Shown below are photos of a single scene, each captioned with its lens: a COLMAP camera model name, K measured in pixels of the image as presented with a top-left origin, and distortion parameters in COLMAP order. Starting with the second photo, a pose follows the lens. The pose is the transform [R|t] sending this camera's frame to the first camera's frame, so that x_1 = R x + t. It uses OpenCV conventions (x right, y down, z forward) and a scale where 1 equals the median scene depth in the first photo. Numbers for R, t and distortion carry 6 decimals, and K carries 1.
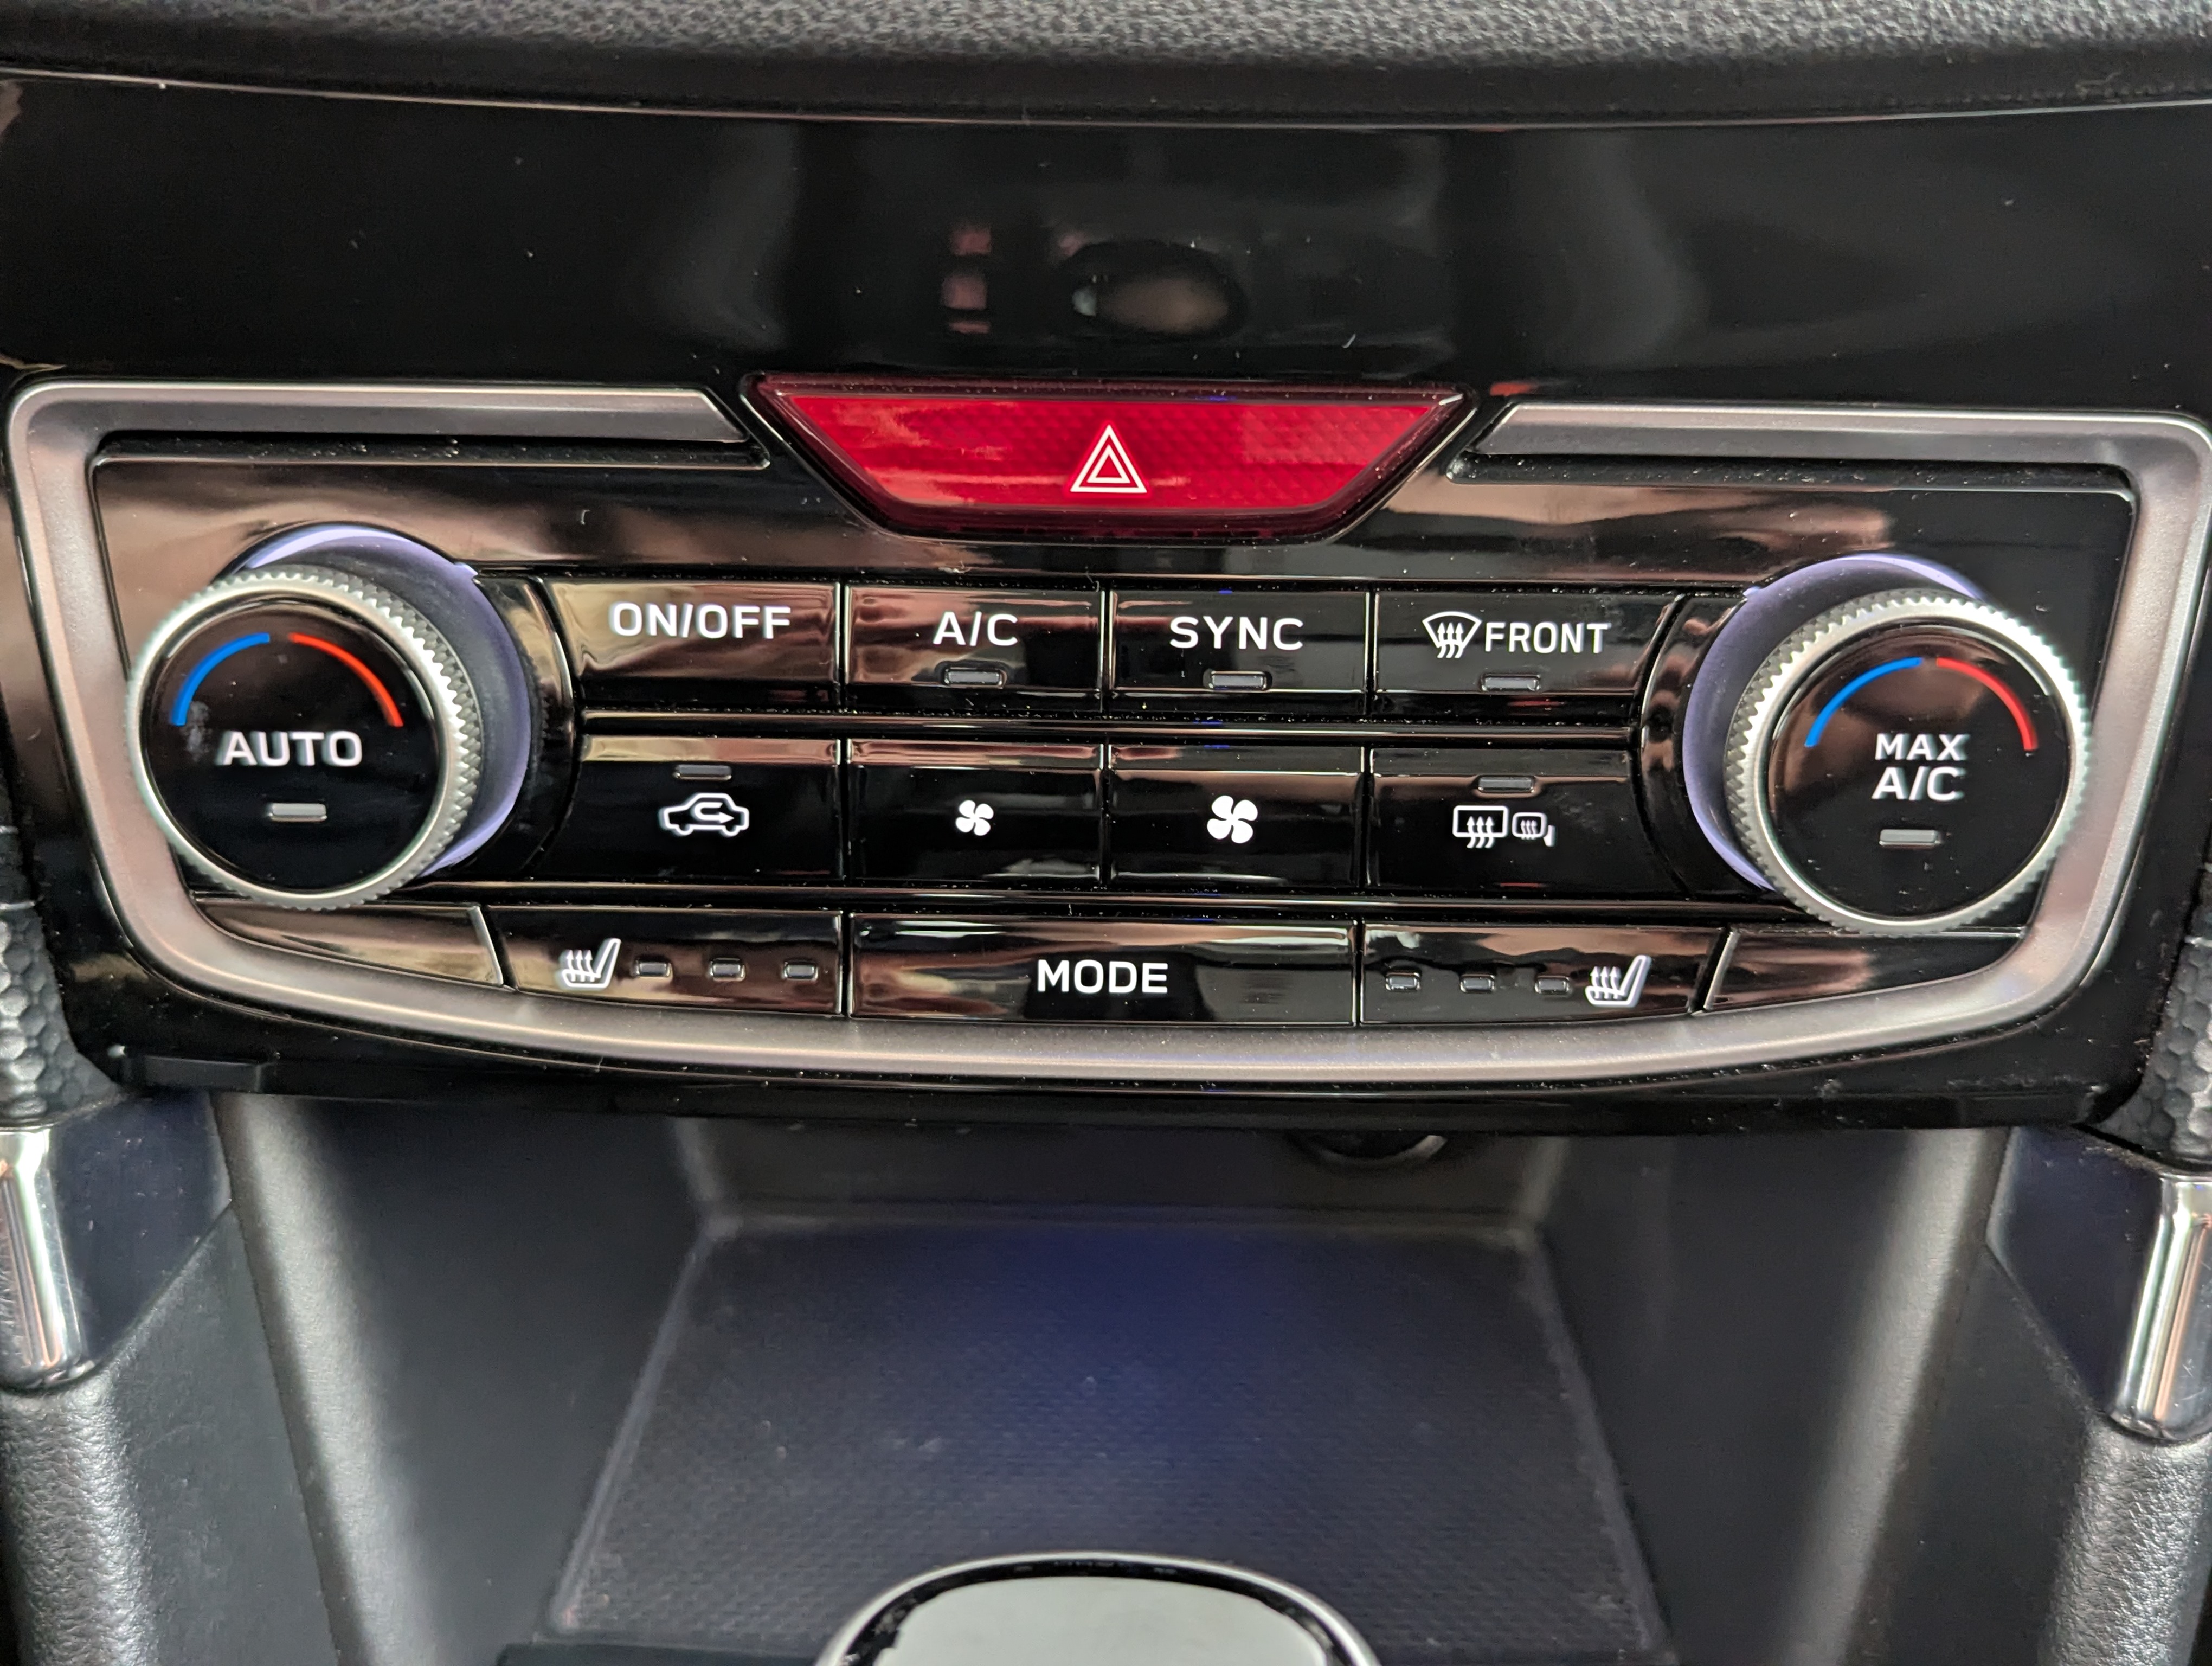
lens RADIAL K [[2015.1, 0, 1118.2], [0, 2015.1, 836.7], [0, 0, 1]] dist [0.051259, 0.000000]
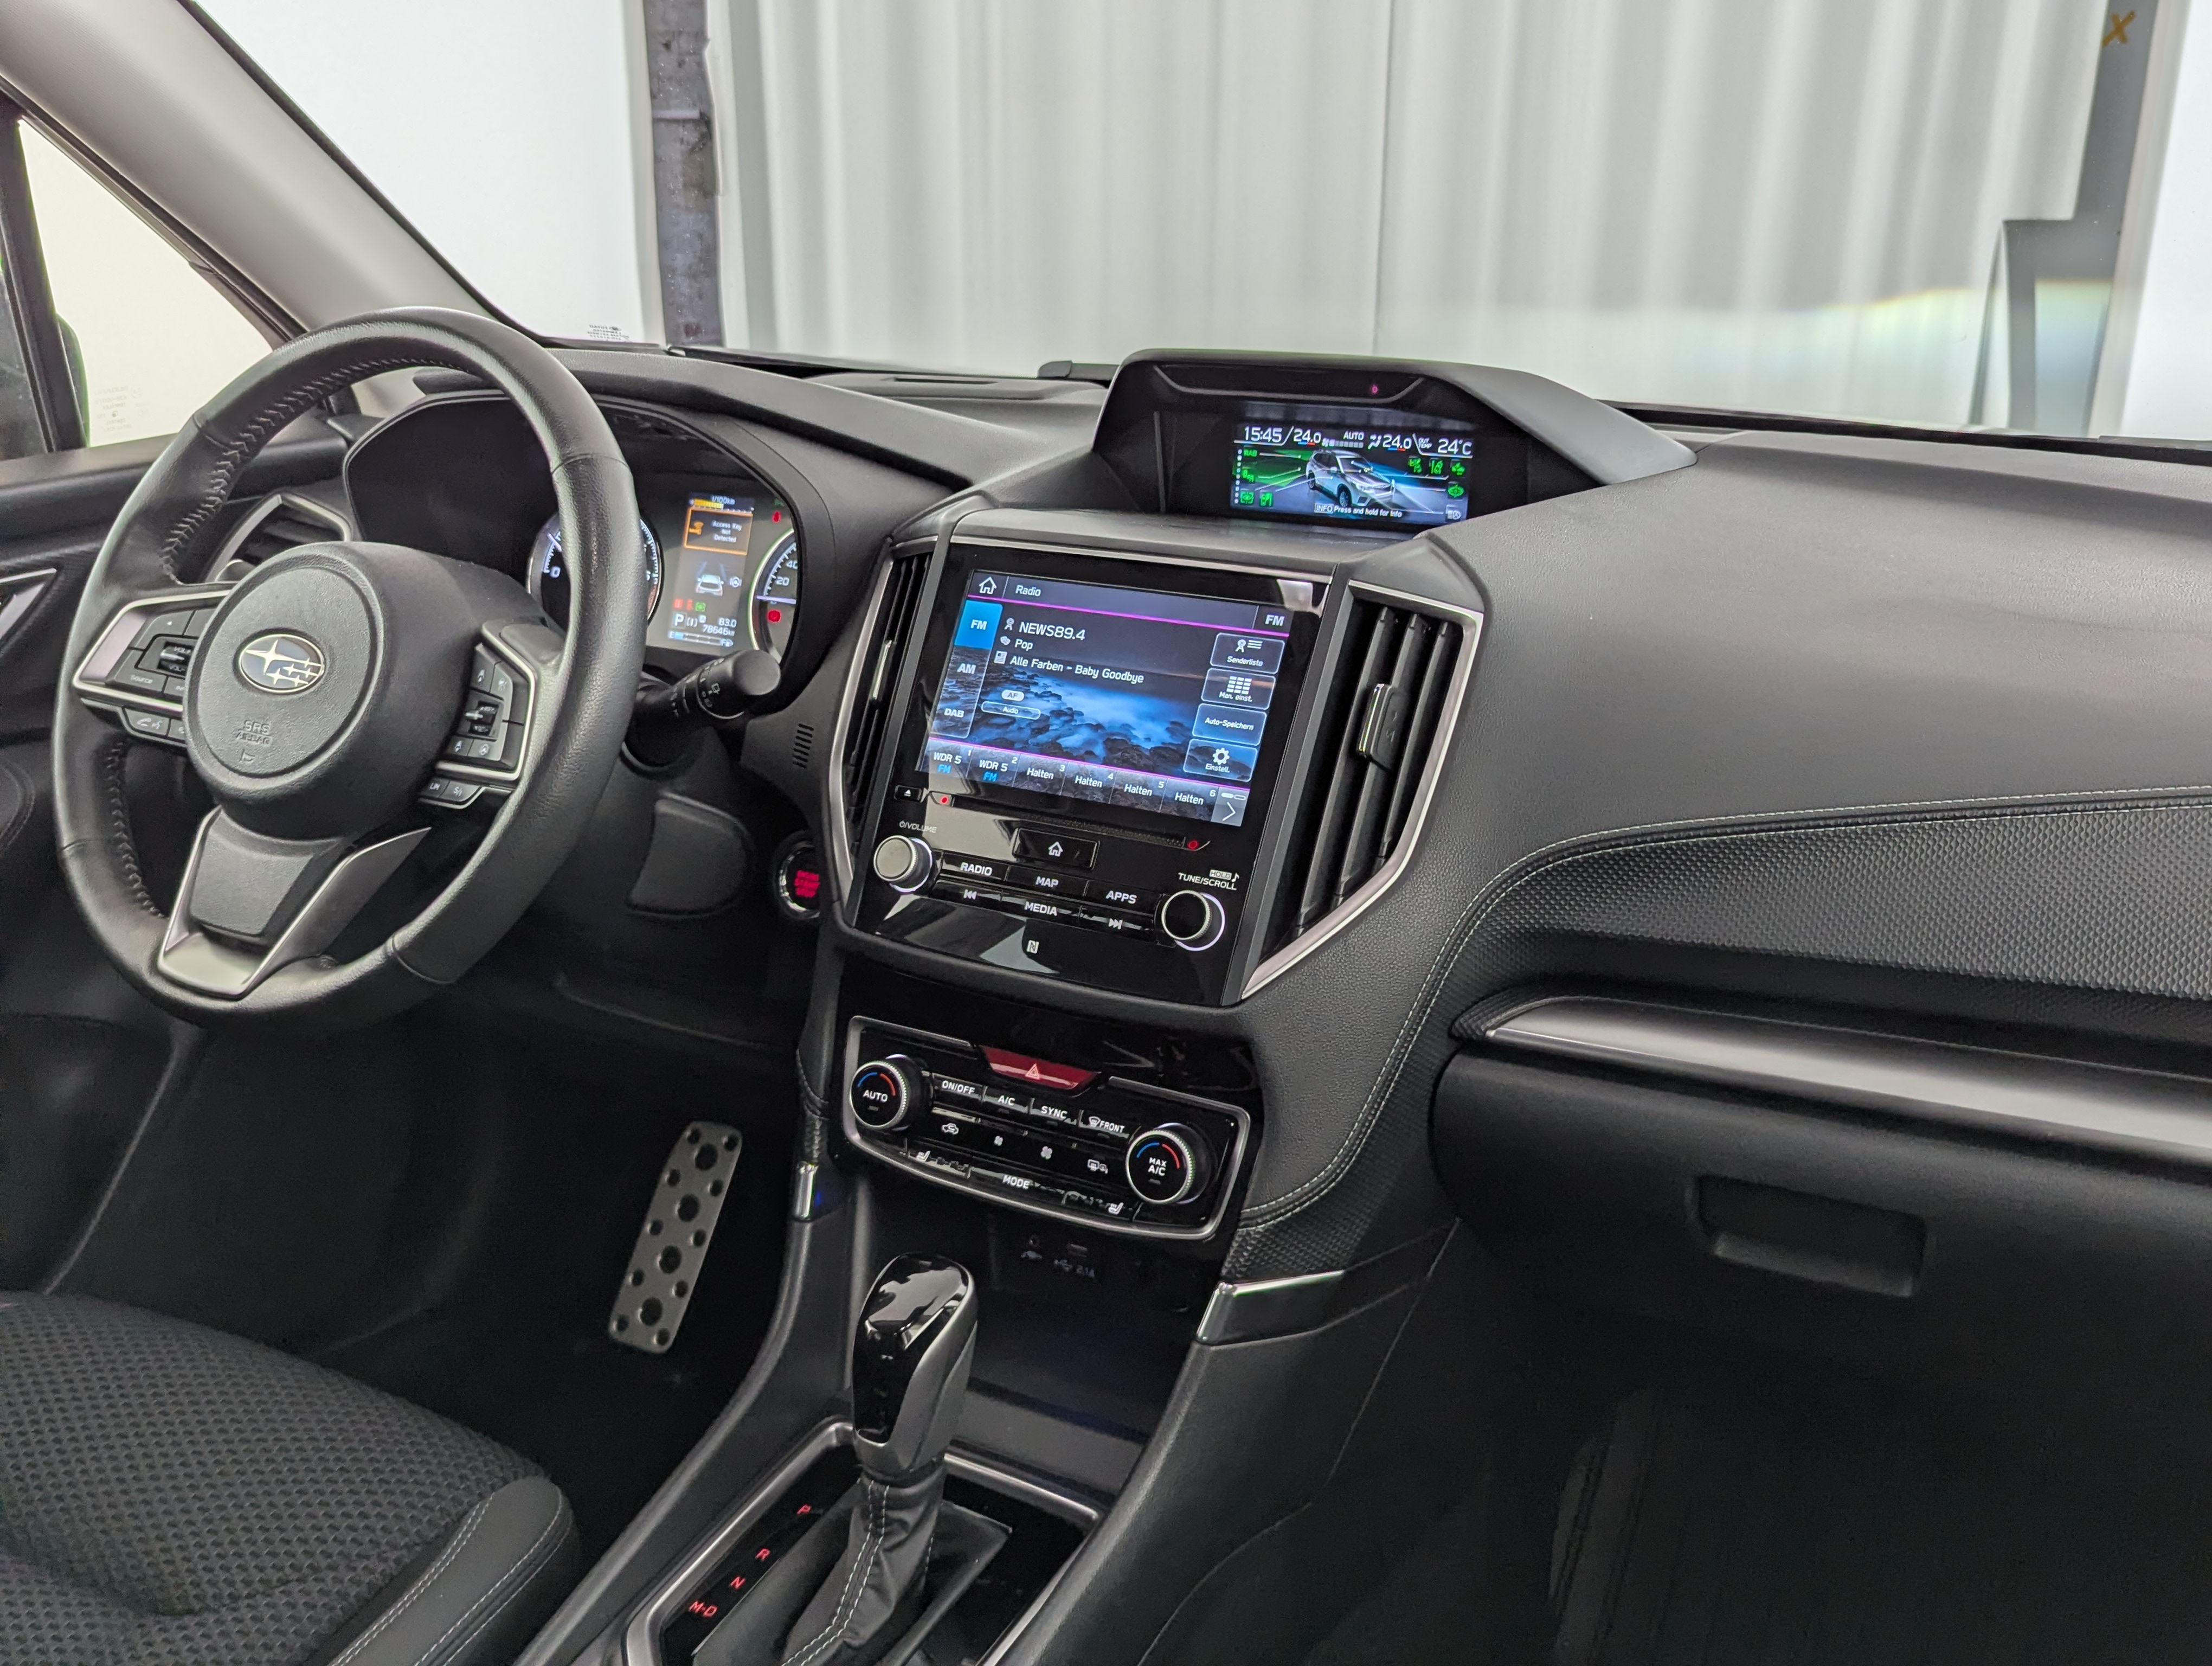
lens RADIAL K [[2015.1, 0, 1101.1], [0, 2015.1, 842.9], [0, 0, 1]] dist [0.051259, 0.000000]
pose [[0.892466, 0.148644, -0.425922, 2.084018], [-0.251872, 0.947476, -0.197102, 0.203924], [0.374253, 0.283185, 0.883029, -3.314871]]
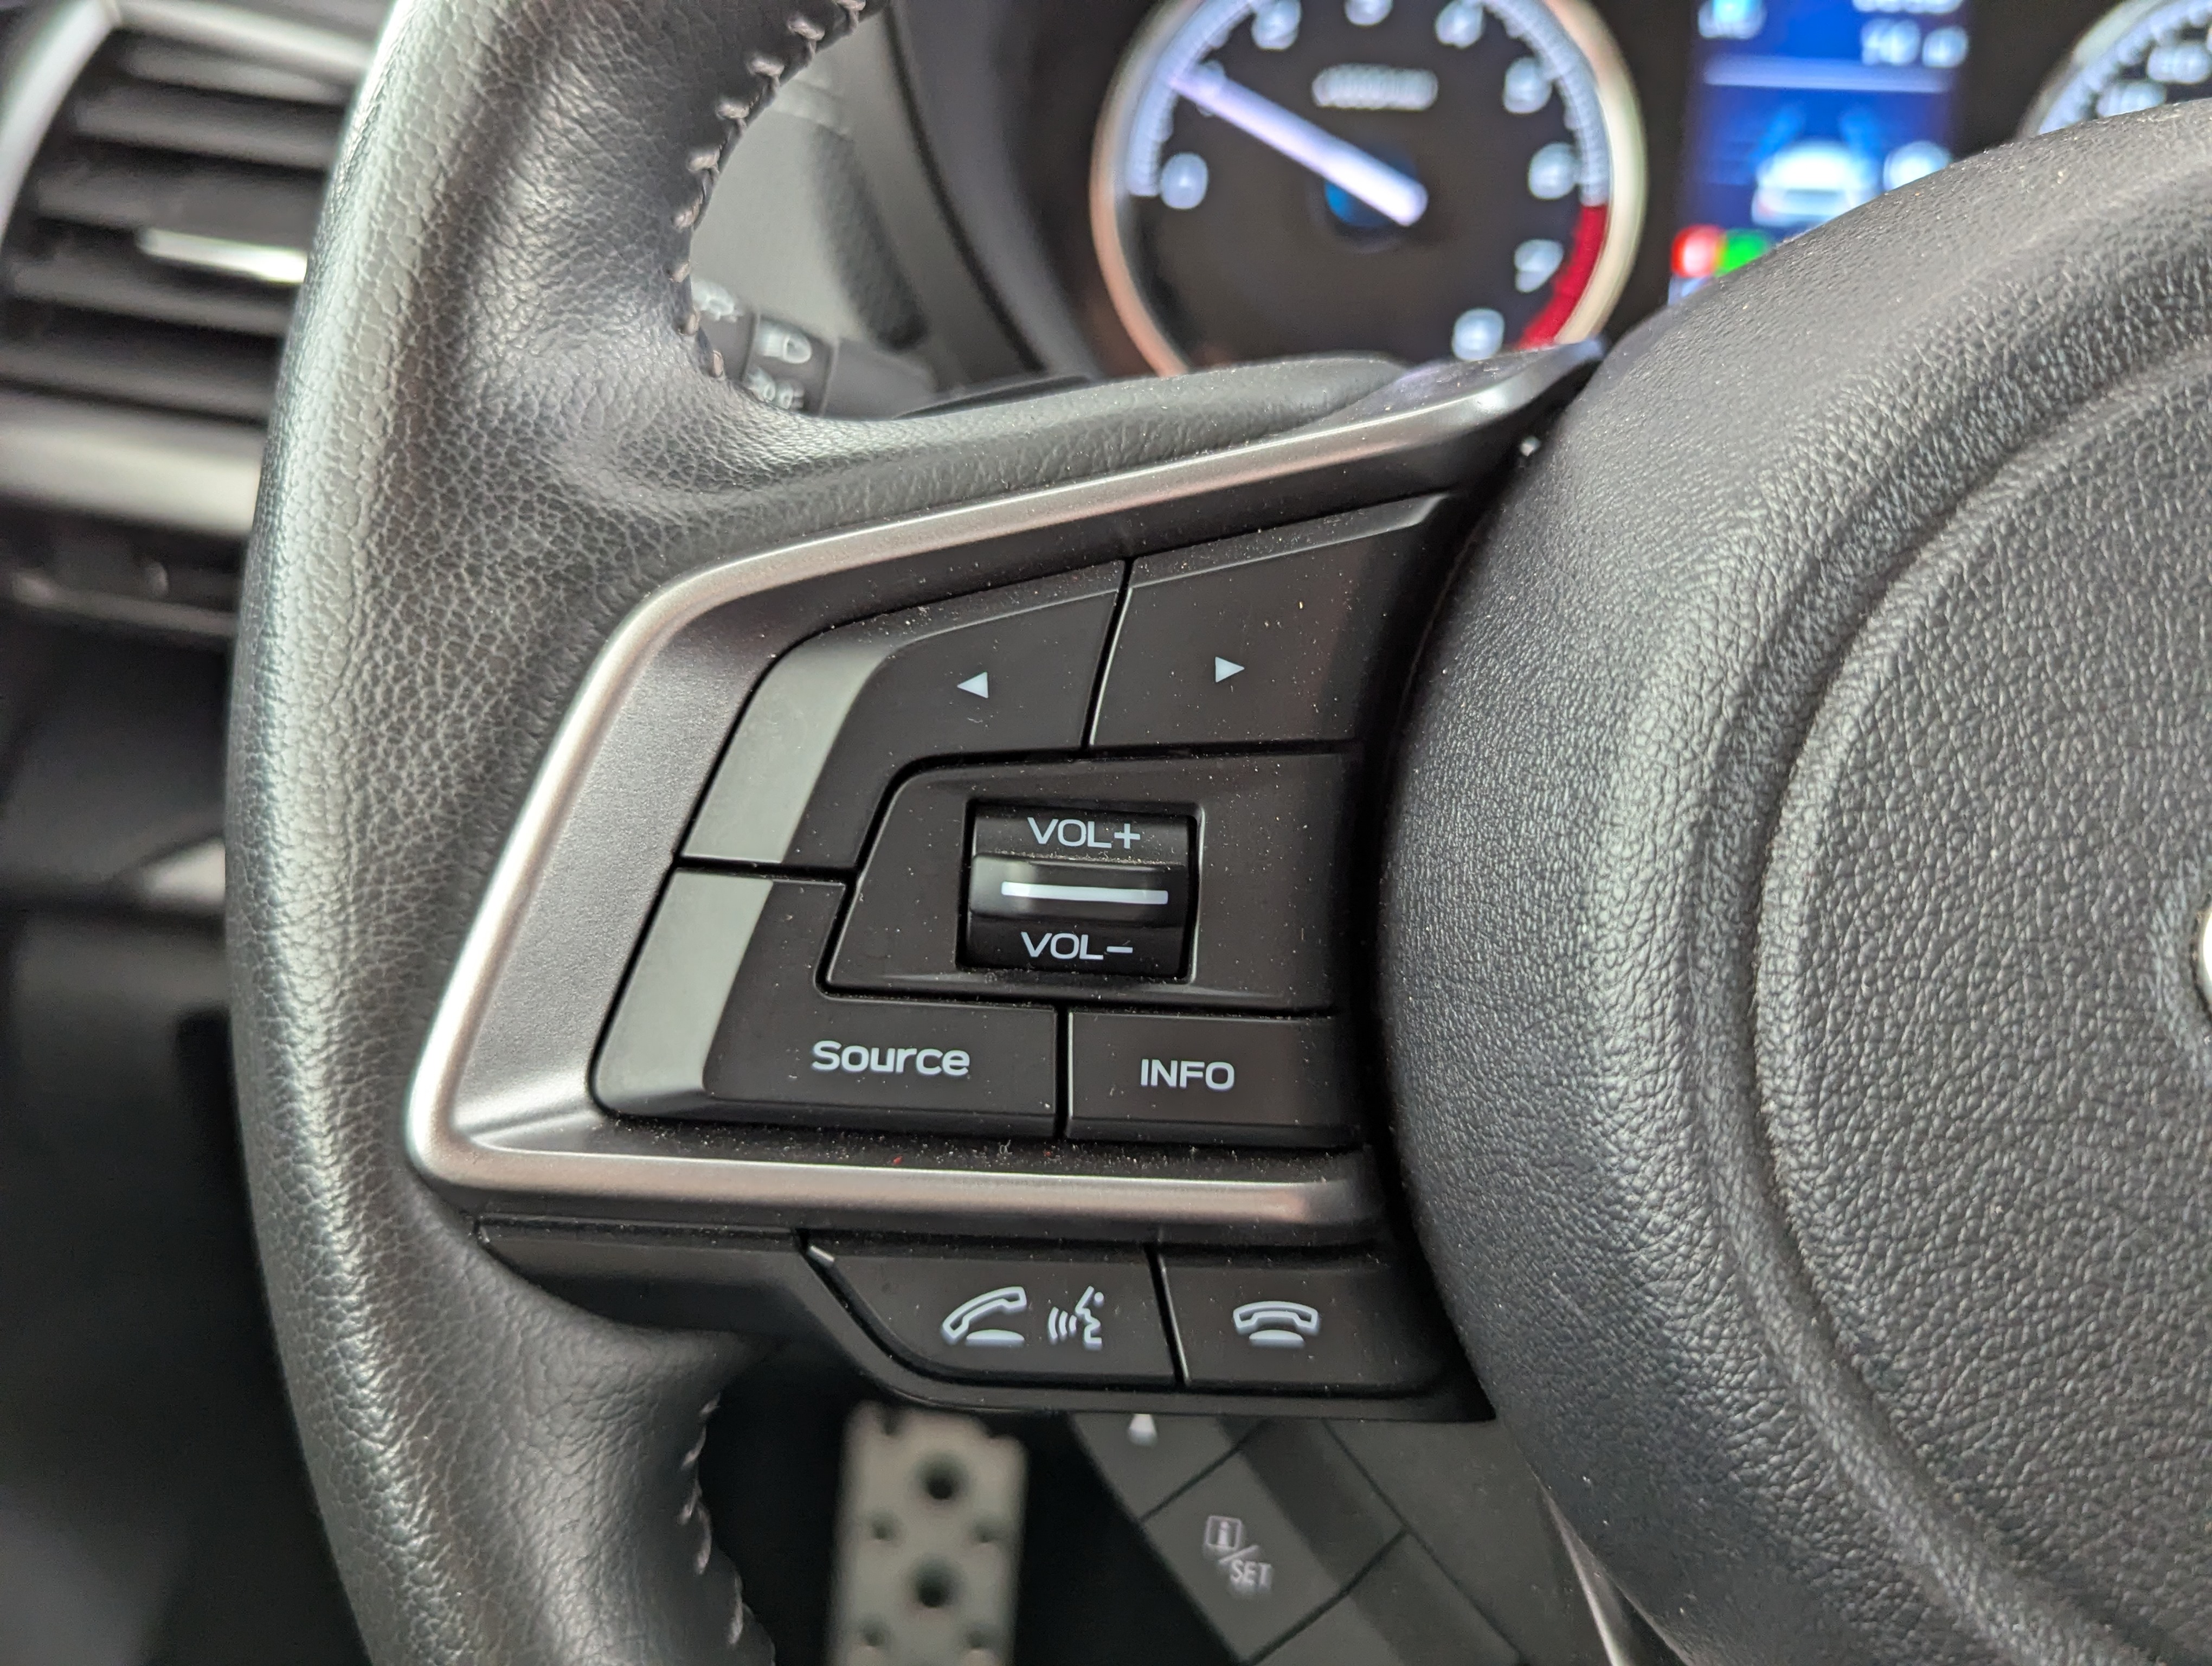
lens RADIAL K [[2015.1, 0, 1093.7], [0, 2015.1, 815.2], [0, 0, 1]] dist [0.051259, 0.000000]
pose [[0.998771, 0.044109, -0.022618, -2.335539], [-0.045620, 0.996411, -0.071301, -0.656859], [0.019392, 0.072245, 0.997198, -0.552243]]
